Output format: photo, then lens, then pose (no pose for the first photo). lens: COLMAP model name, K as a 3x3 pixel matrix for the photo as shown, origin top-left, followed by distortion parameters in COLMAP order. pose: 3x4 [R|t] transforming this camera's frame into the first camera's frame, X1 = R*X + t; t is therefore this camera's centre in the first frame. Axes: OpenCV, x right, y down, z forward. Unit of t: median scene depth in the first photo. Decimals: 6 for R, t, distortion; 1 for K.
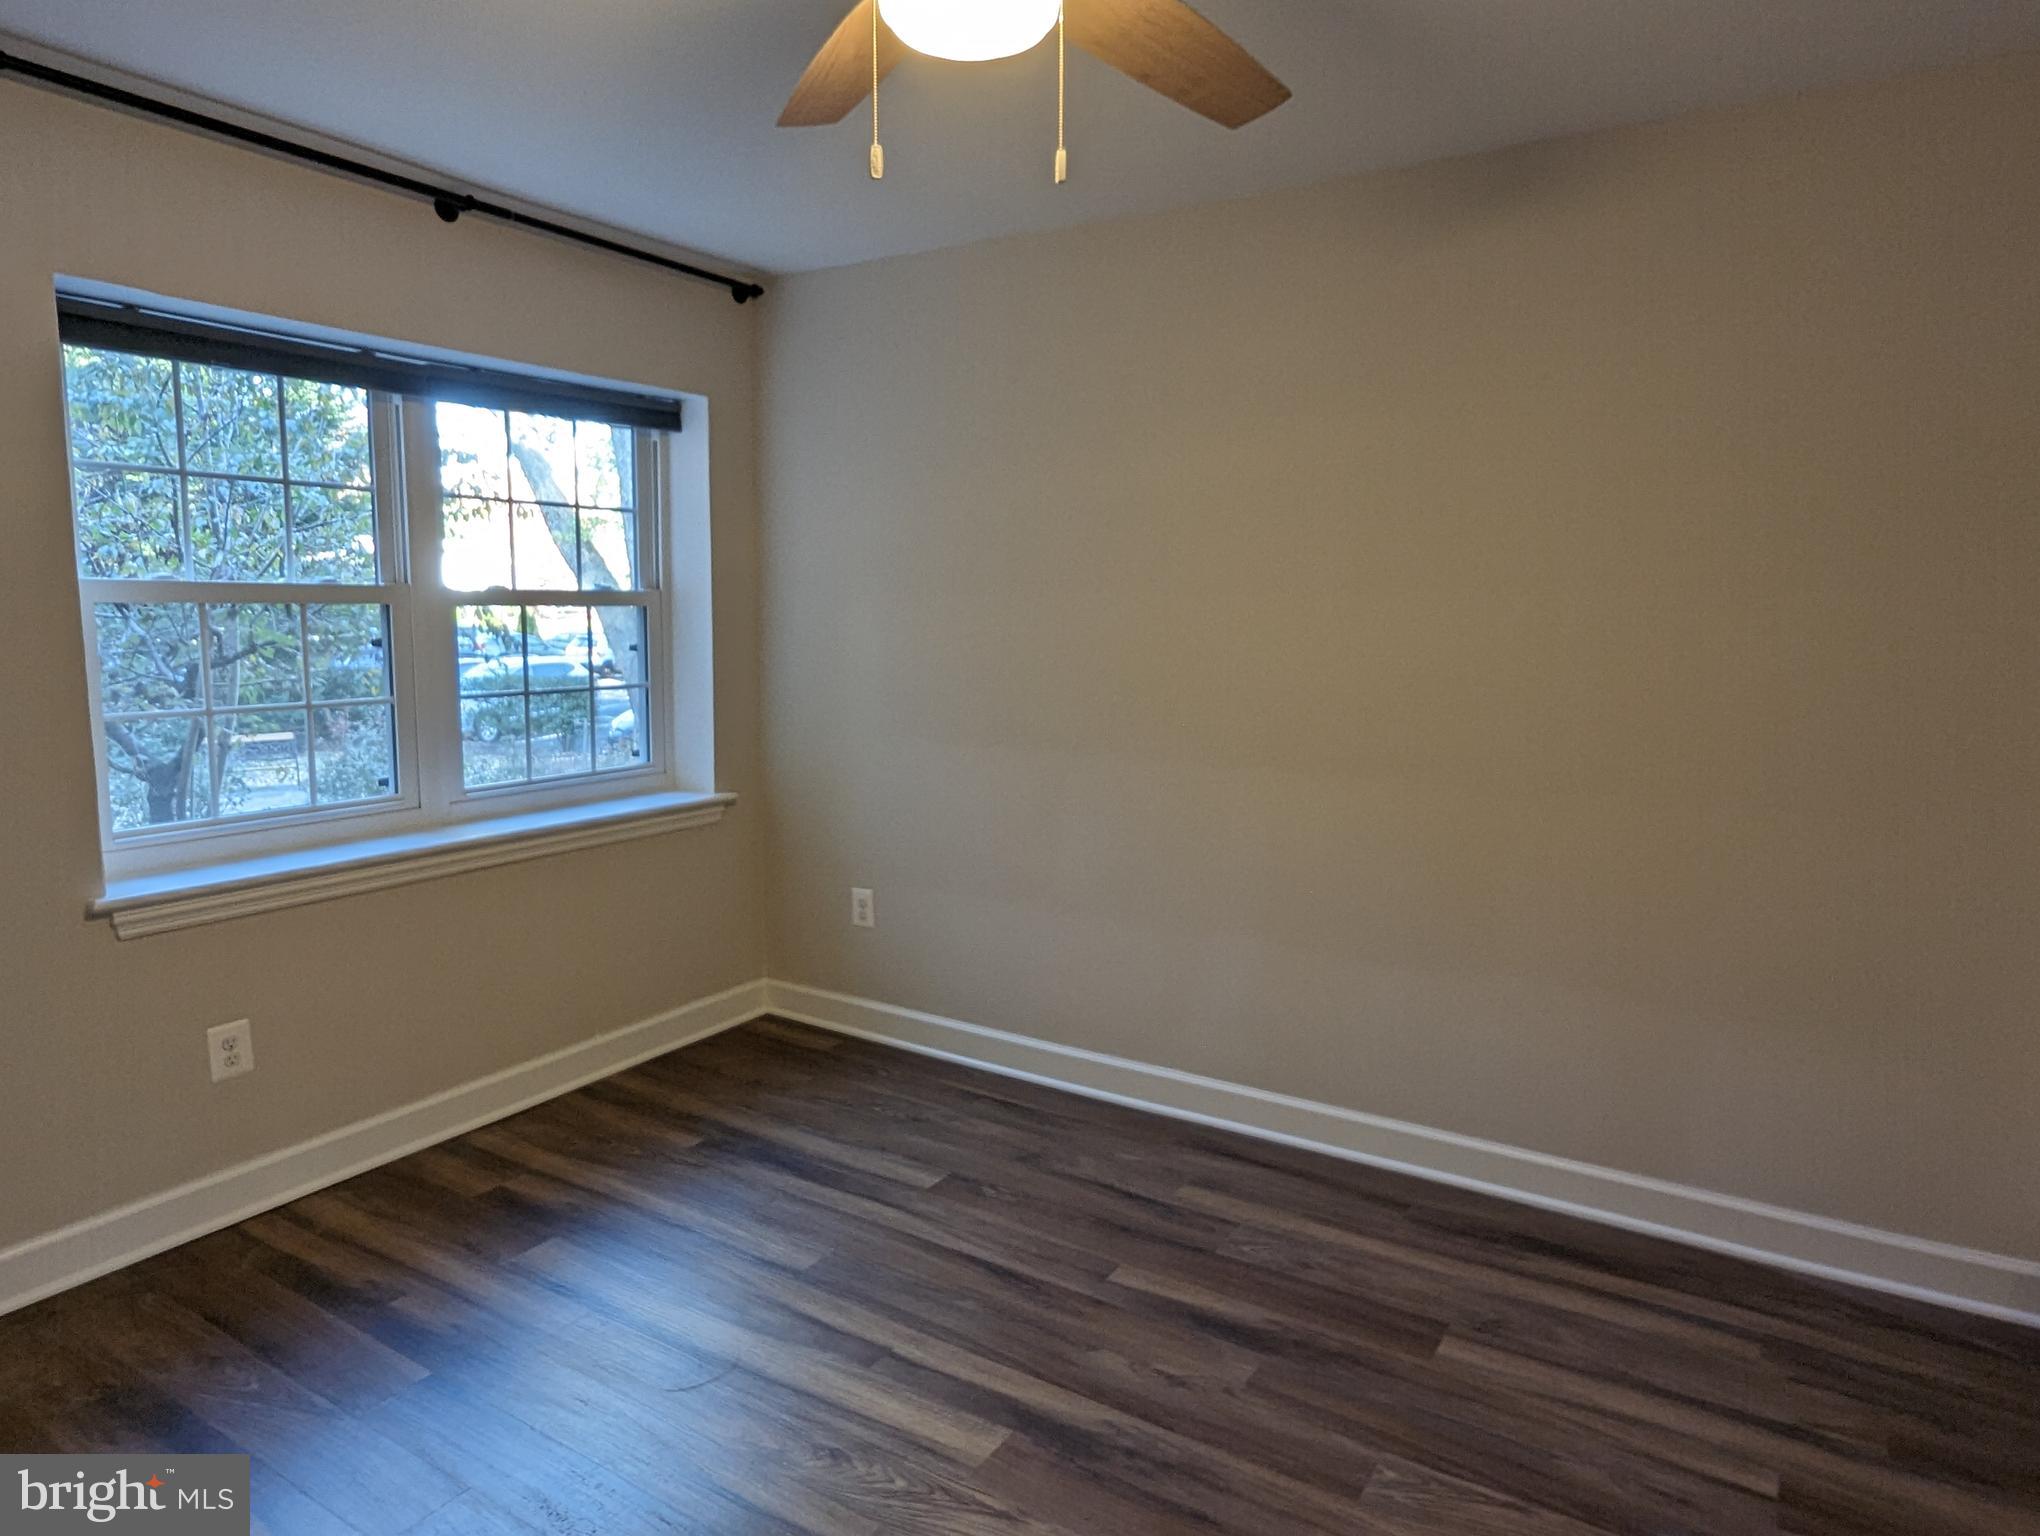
lens RADIAL K [[1246.9, 0, 1015.9], [0, 1246.9, 769.2], [0, 0, 1]] dist [-0.001870, -0.000611]
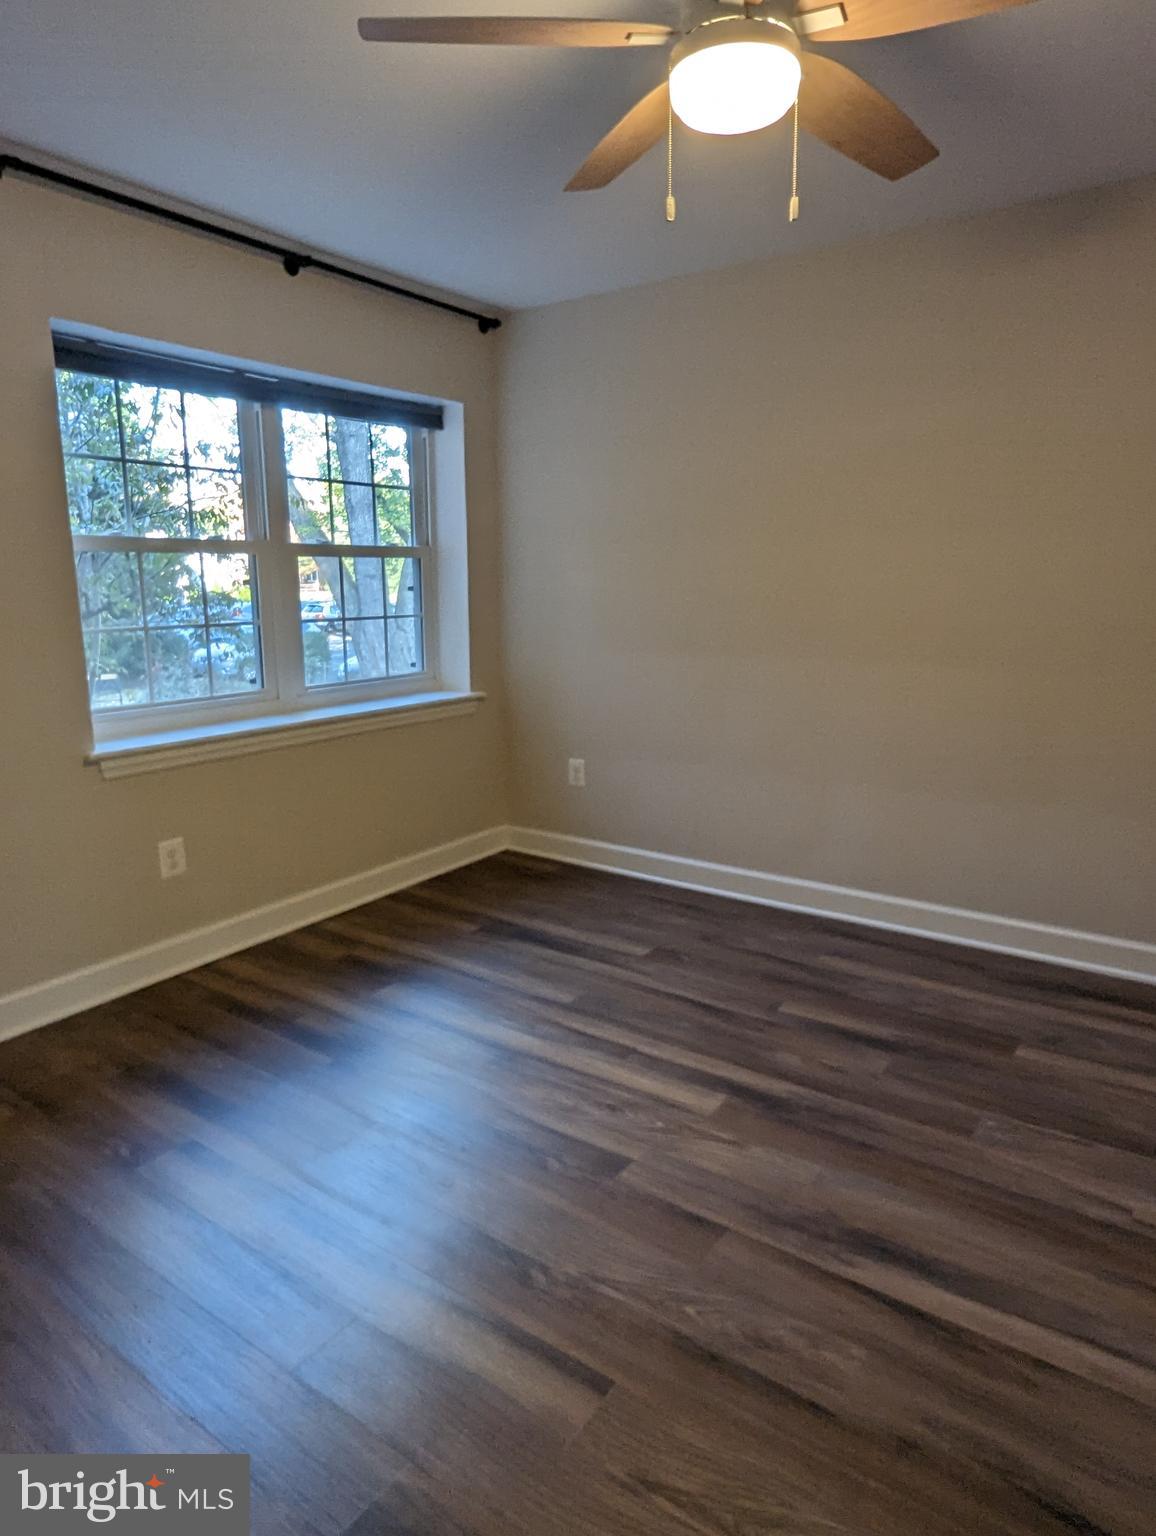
lens RADIAL K [[938.8, 0, 578.9], [0, 938.8, 765.1], [0, 0, 1]] dist [-0.001870, -0.000611]
pose [[0.998693, -0.005676, -0.050797, -0.092904], [0.008931, 0.997904, 0.064096, 0.048755], [0.050326, -0.064466, 0.996650, -0.075405]]
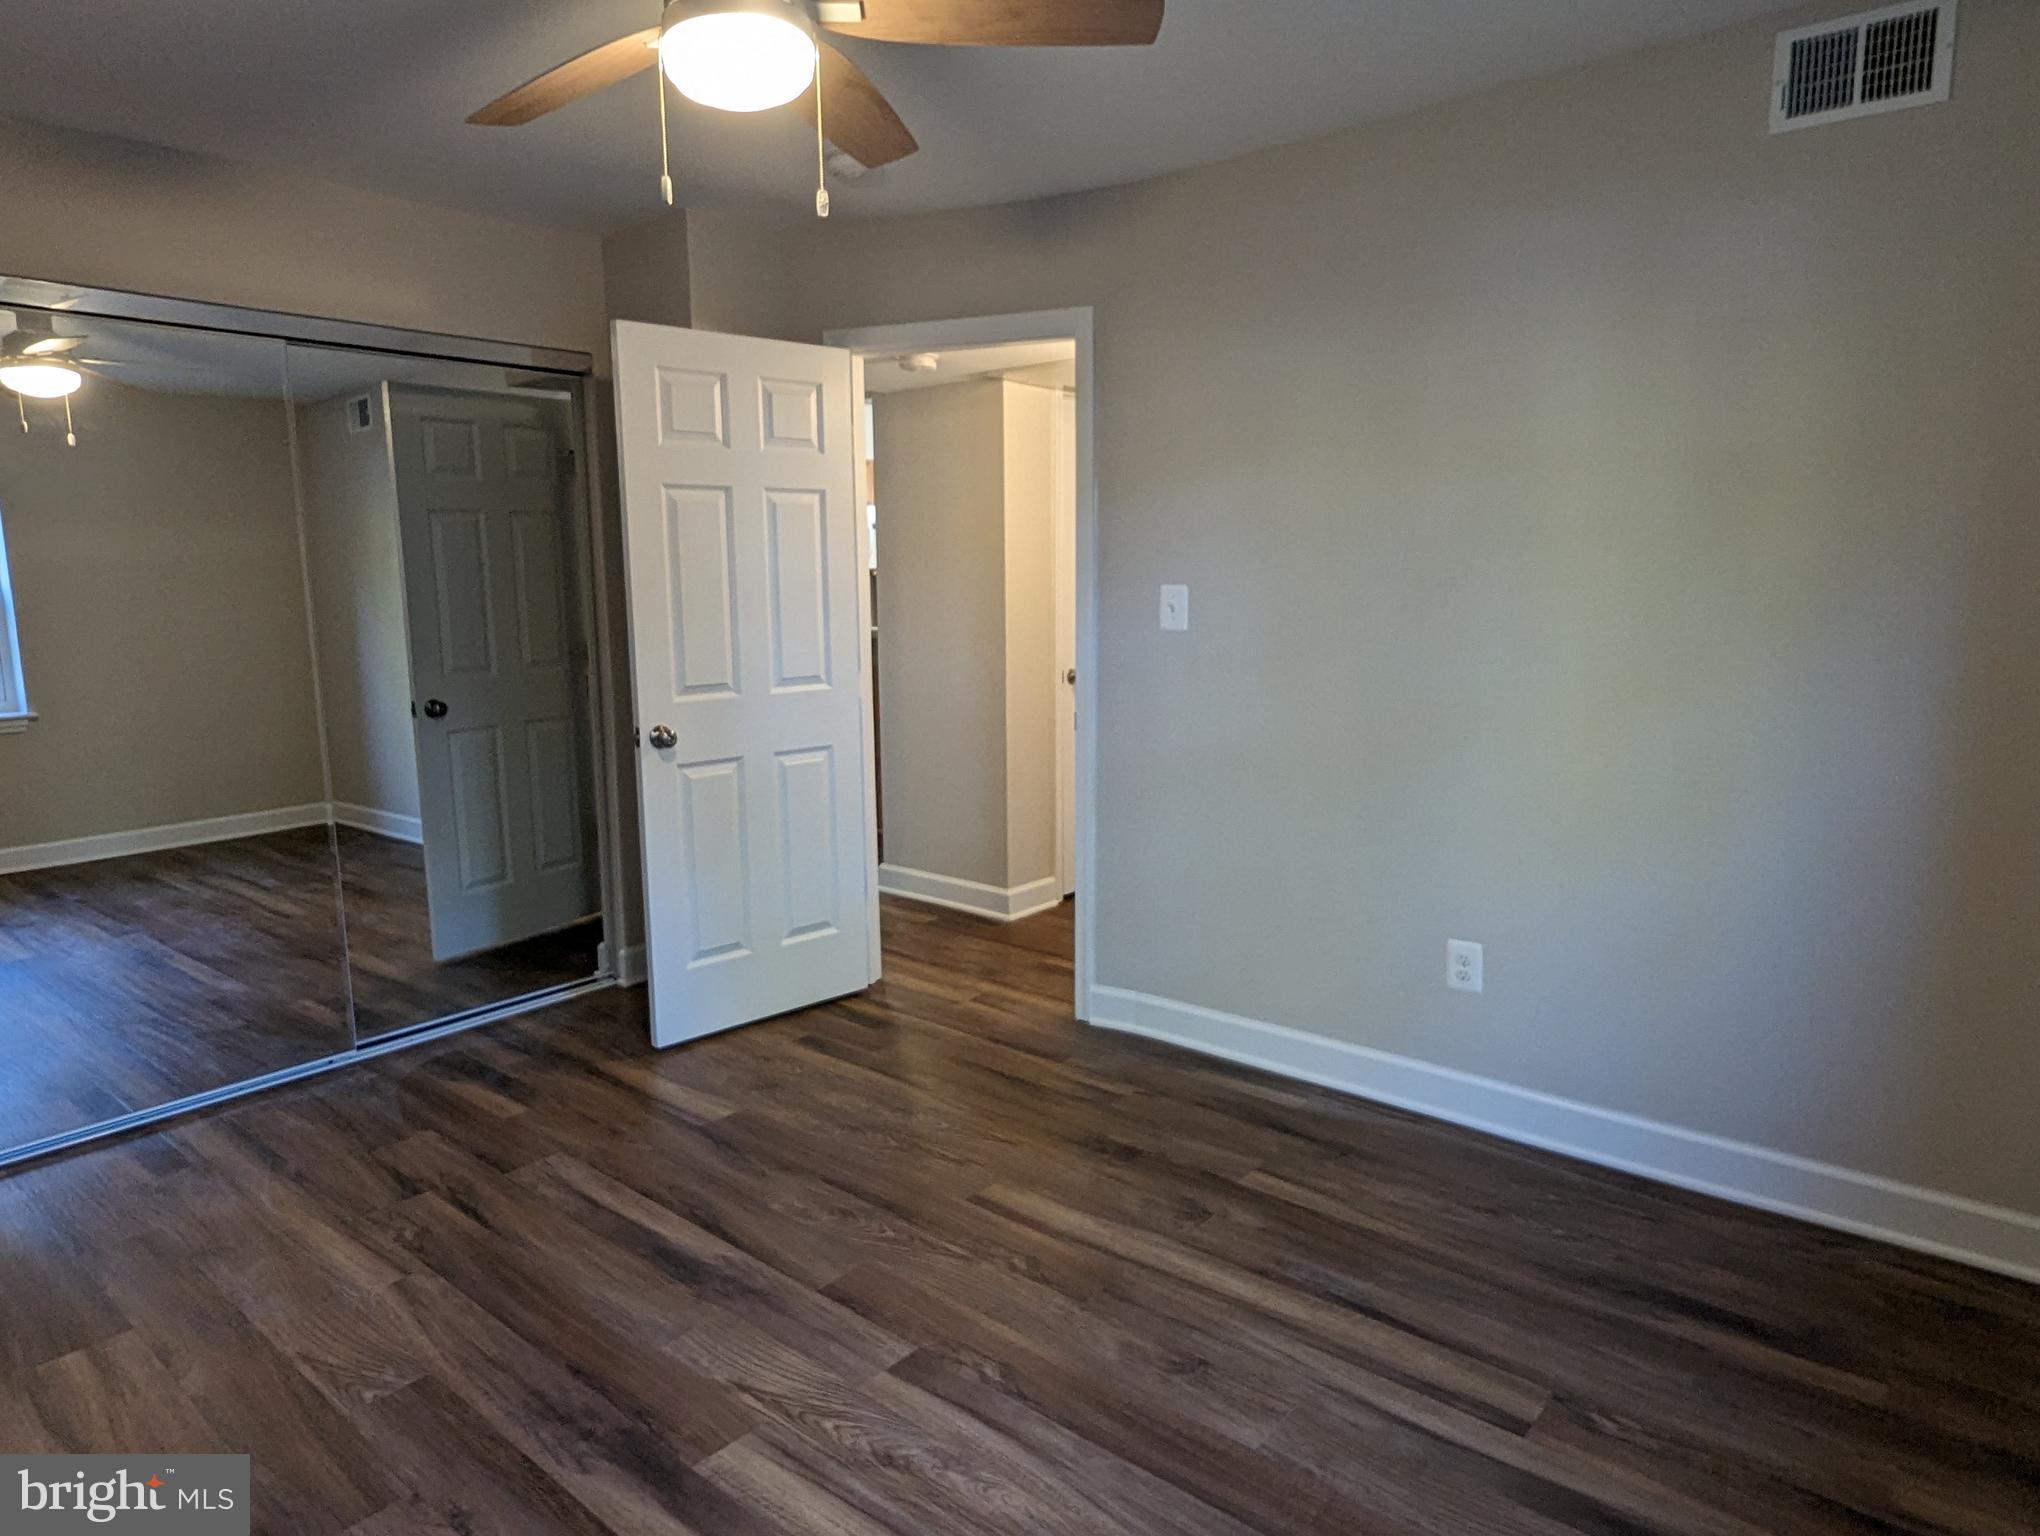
lens RADIAL K [[1246.9, 0, 1018.5], [0, 1246.9, 767.7], [0, 0, 1]] dist [-0.001870, -0.000611]
pose [[-0.991476, -0.005911, 0.130155, -0.268635], [0.030926, 0.959742, 0.279174, -0.153602], [-0.126565, 0.280819, -0.951379, 1.287924]]
